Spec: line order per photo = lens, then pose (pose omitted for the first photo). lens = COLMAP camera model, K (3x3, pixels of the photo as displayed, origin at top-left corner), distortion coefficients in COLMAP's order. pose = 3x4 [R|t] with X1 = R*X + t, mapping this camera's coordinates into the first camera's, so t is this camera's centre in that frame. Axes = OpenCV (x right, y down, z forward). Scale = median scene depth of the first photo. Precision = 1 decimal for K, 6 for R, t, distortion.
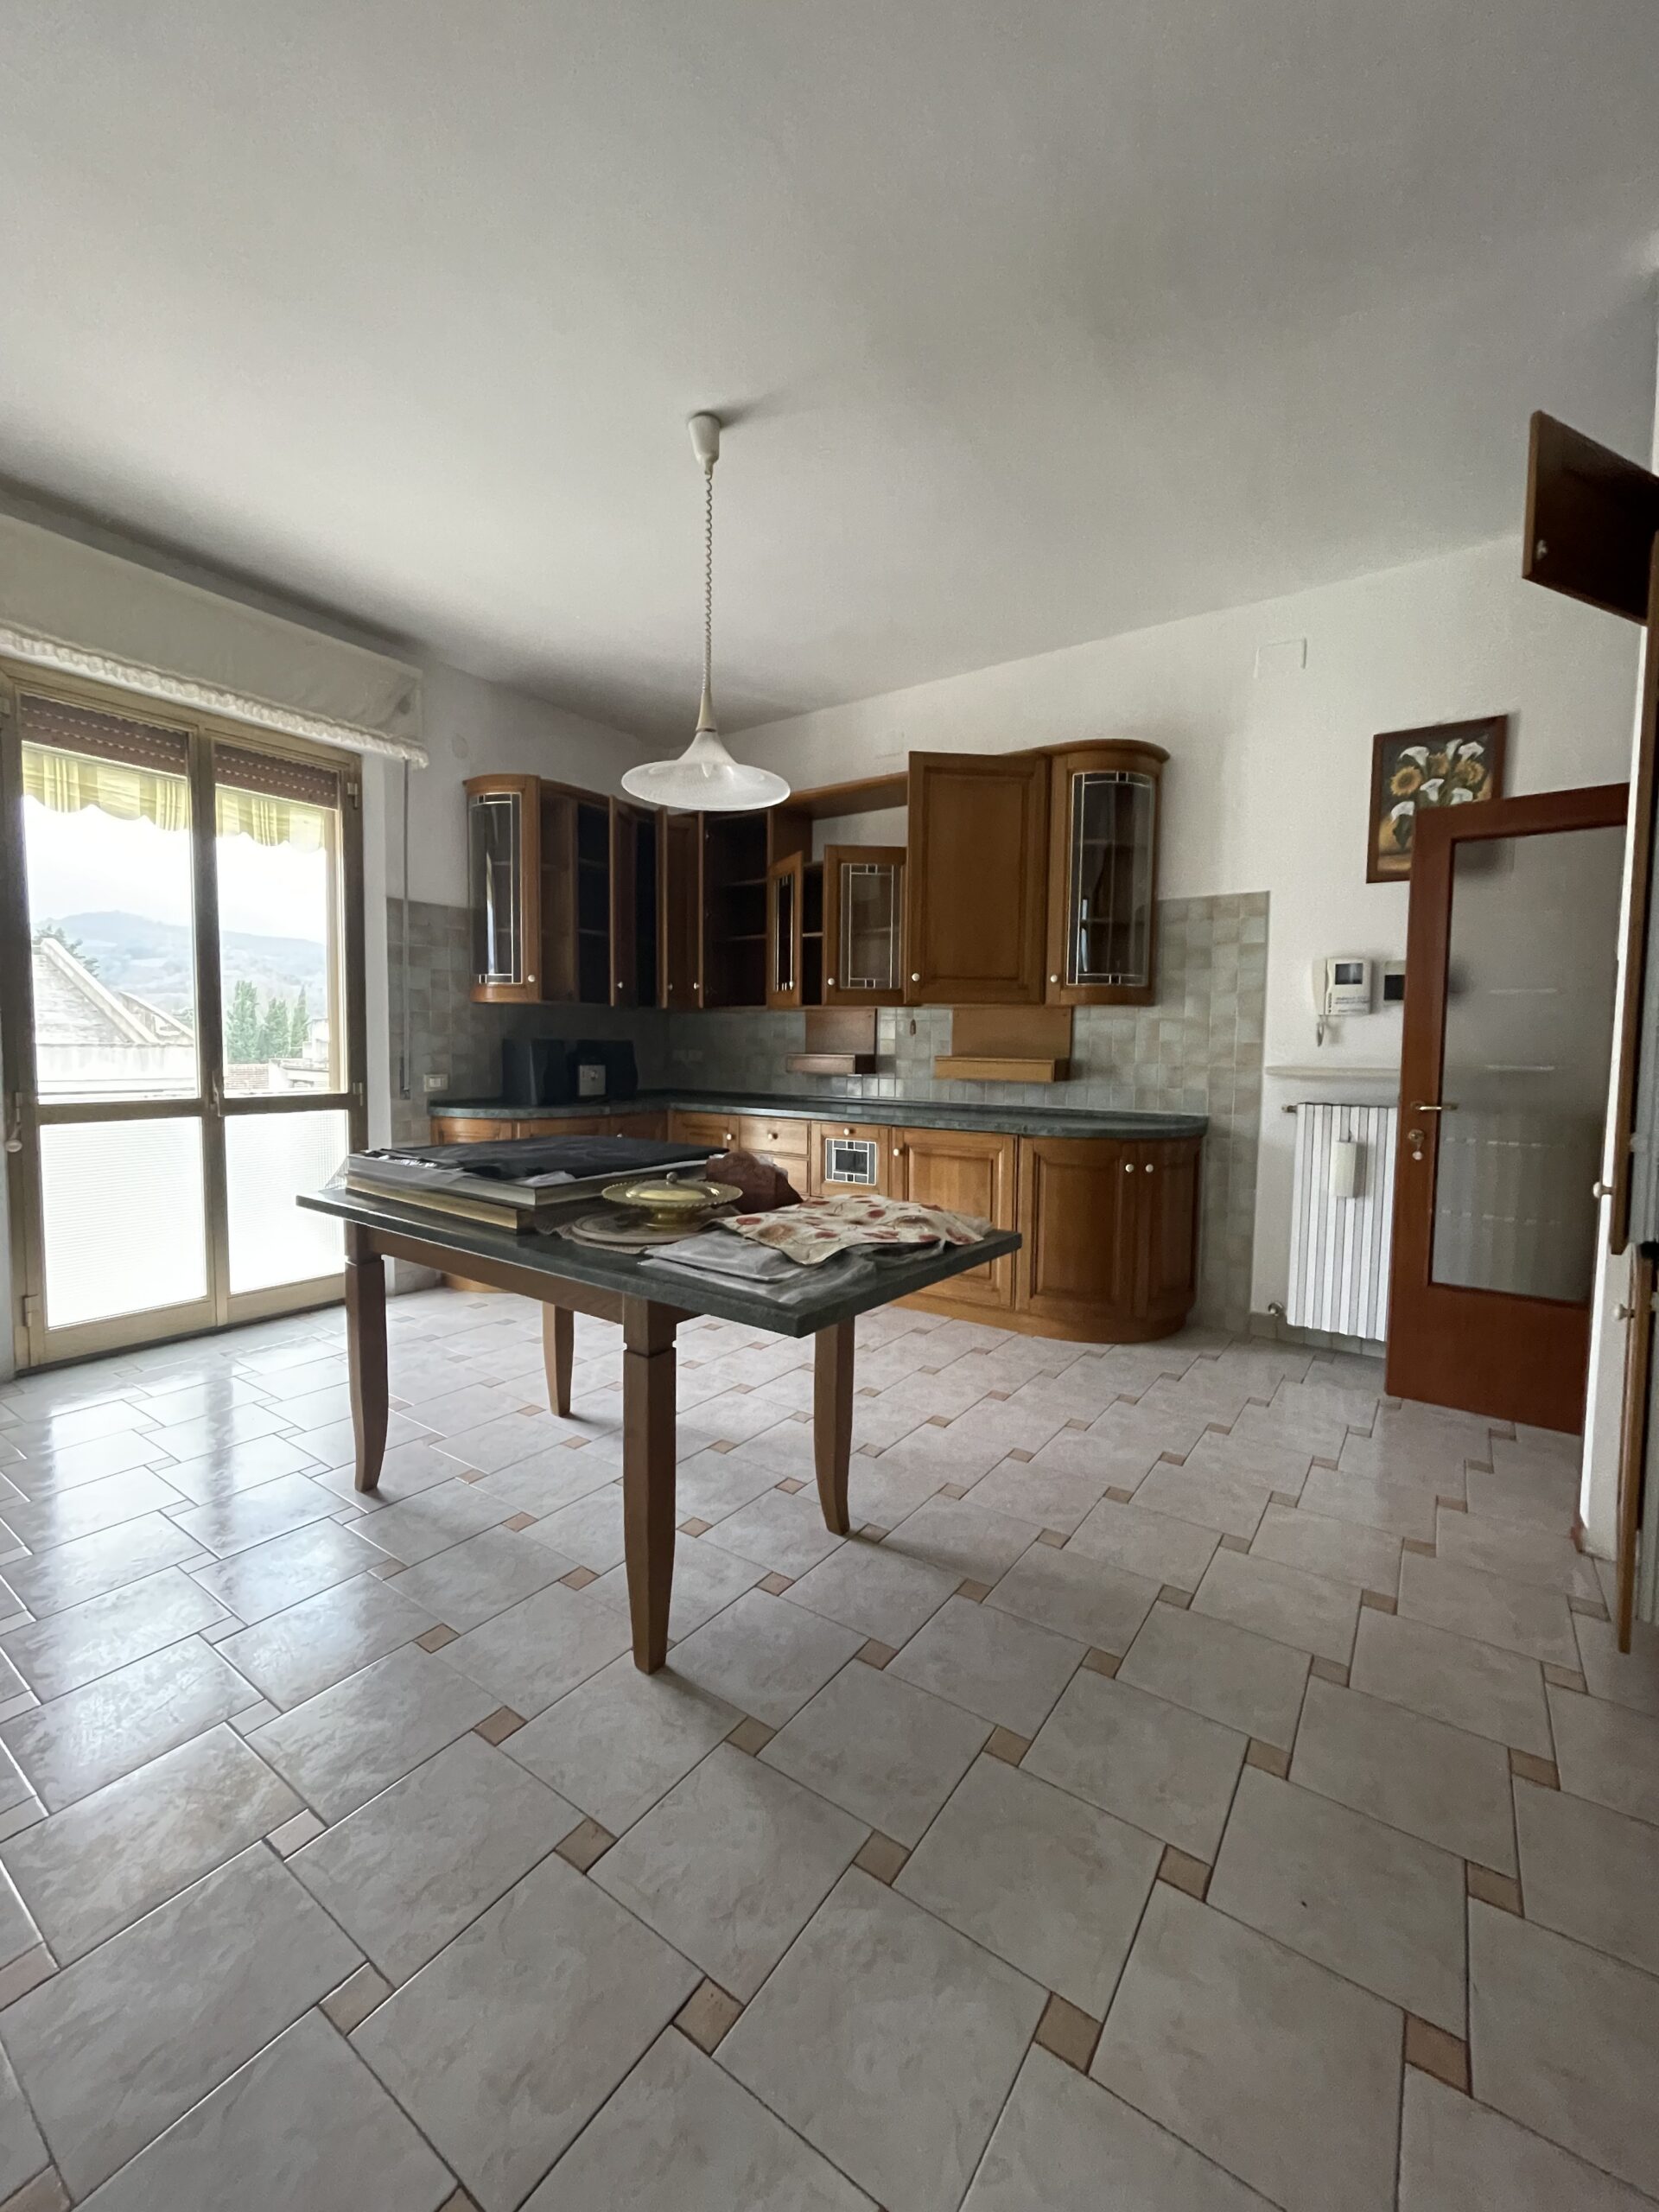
lens RADIAL K [[885.8, 0, 808.3], [0, 885.8, 1099.1], [0, 0, 1]] dist [-0.001261, 0.000870]
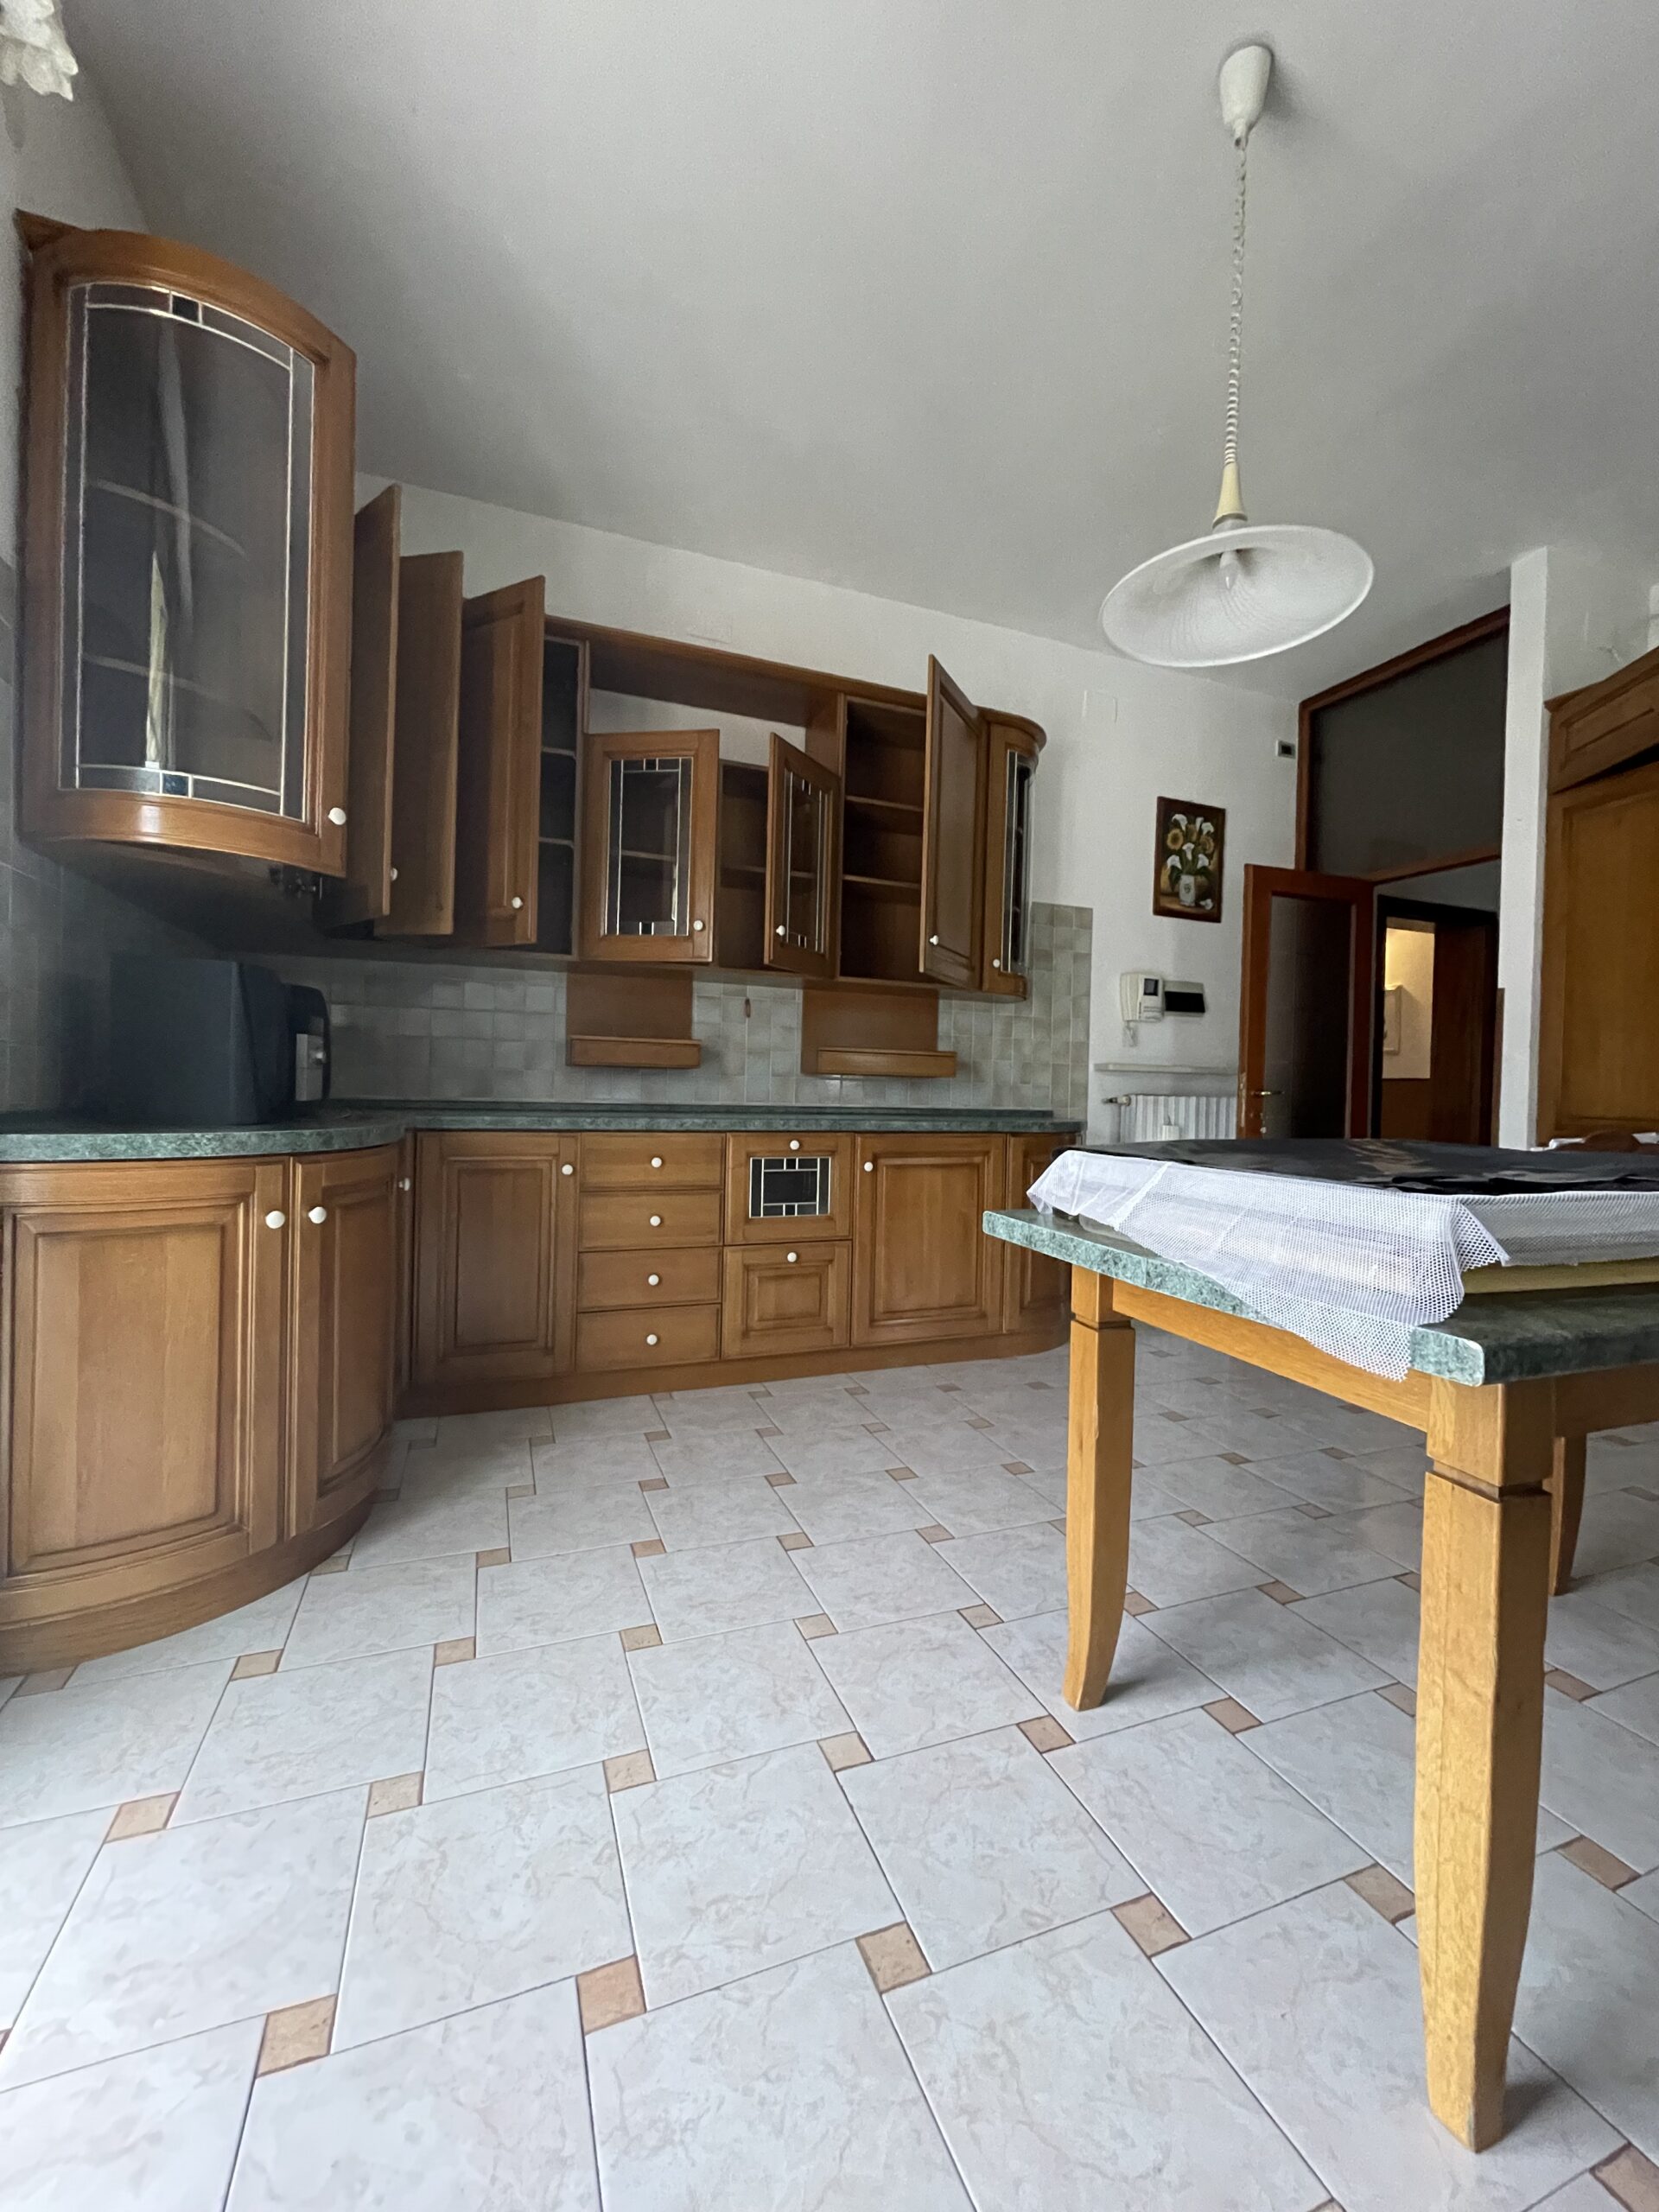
lens RADIAL K [[885.8, 0, 821.3], [0, 885.8, 1104.8], [0, 0, 1]] dist [-0.001261, 0.000870]
pose [[0.554824, -0.012611, 0.831872, -0.595302], [0.035673, 0.999326, -0.008642, 0.012621], [-0.831203, 0.034470, 0.554900, 0.650555]]
